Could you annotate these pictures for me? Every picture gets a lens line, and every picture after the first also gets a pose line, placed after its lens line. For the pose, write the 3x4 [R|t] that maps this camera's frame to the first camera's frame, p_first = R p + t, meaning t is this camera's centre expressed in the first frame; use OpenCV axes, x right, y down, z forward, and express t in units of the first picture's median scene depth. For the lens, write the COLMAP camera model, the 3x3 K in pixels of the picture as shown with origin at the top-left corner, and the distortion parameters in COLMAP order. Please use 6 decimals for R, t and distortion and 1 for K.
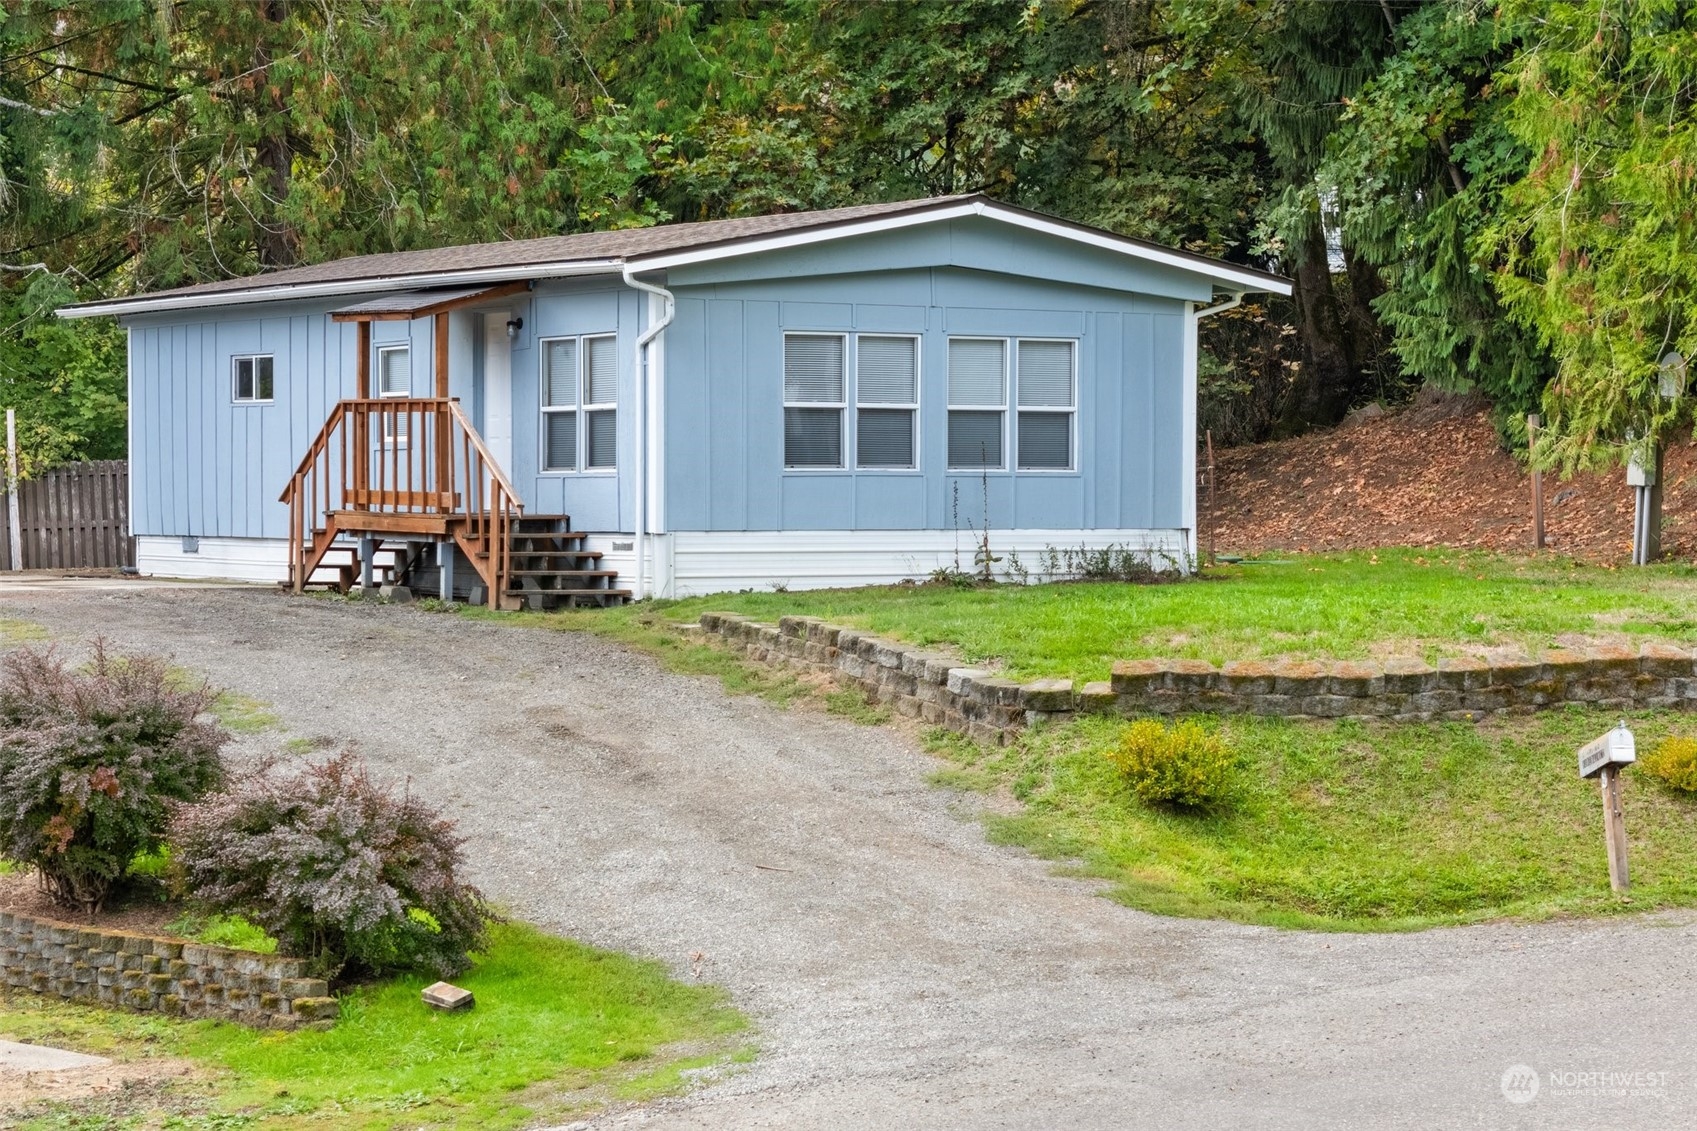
lens RADIAL K [[3637.2, 0, 848.5], [0, 3637.2, 565.5], [0, 0, 1]] dist [-0.042548, 0.272857]
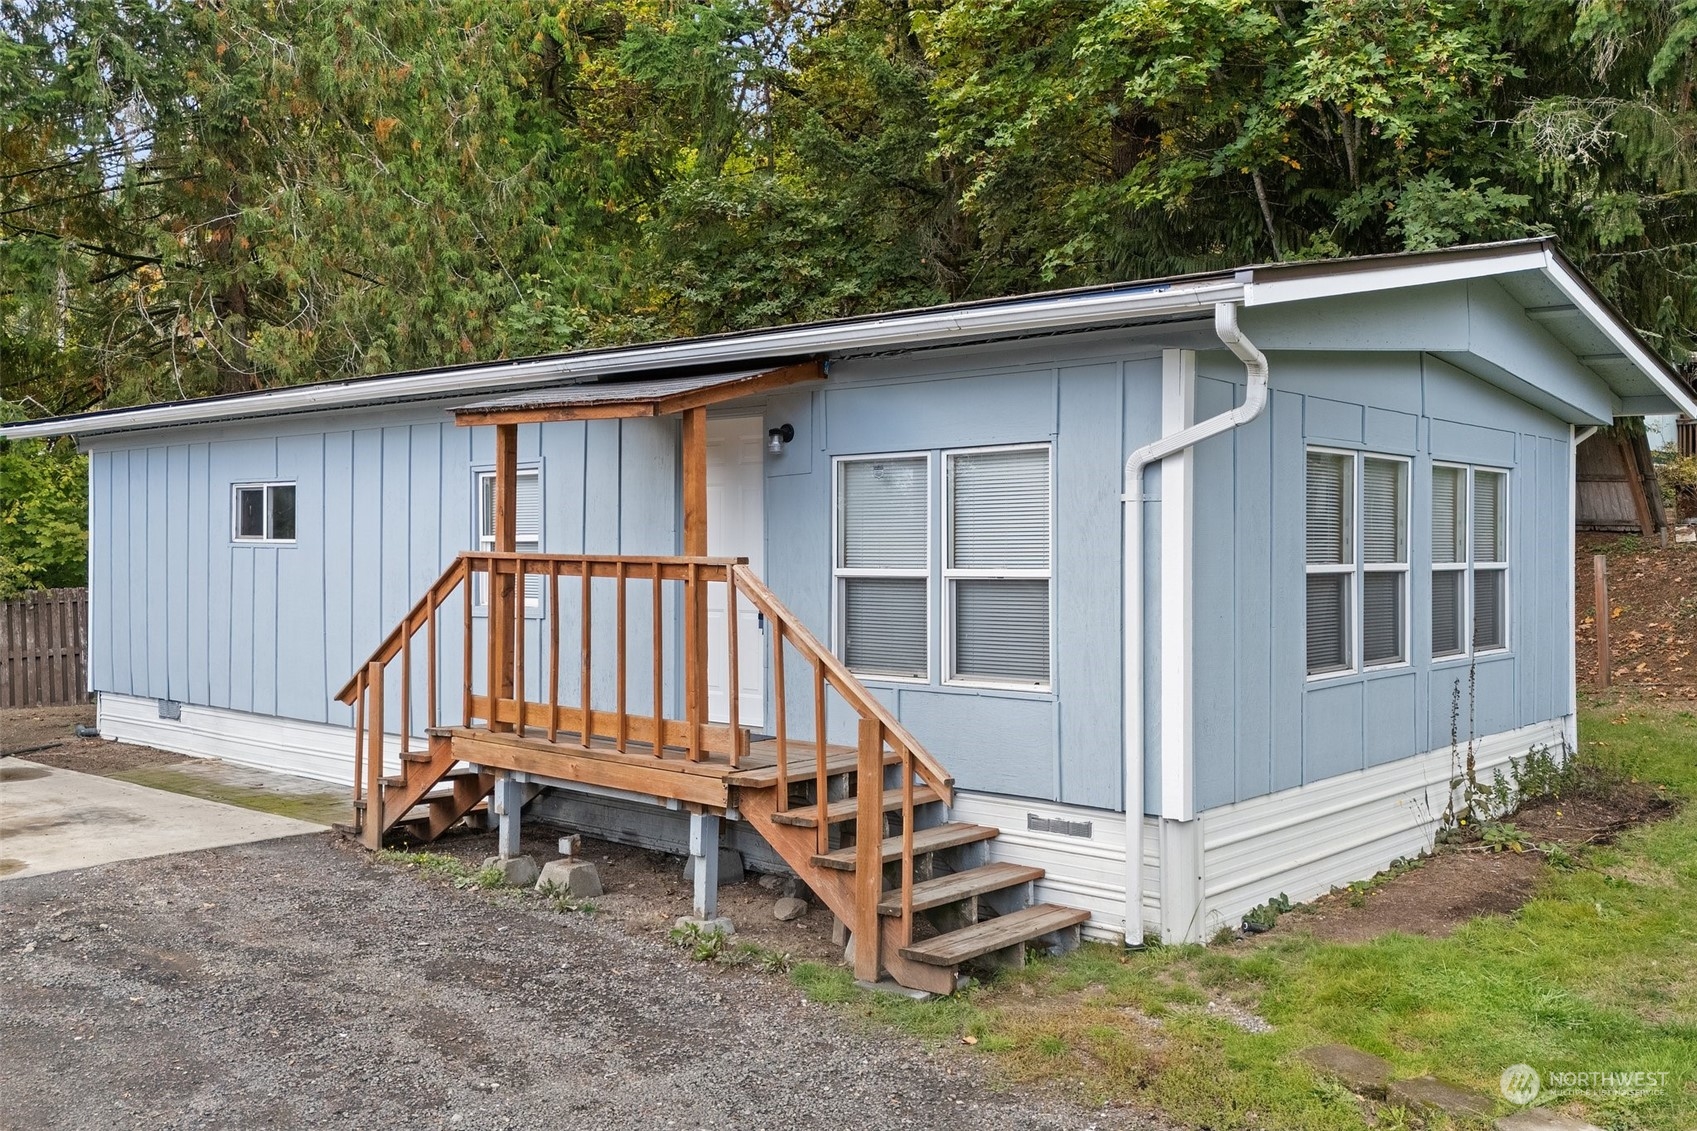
lens RADIAL K [[1461.5, 0, 843.3], [0, 1461.5, 535.1], [0, 0, 1]] dist [0.042380, -0.002242]
pose [[0.963197, 0.002667, 0.268784, -0.129266], [0.006045, 0.999483, -0.031580, -0.035871], [-0.268729, 0.032043, 0.962683, 0.661476]]
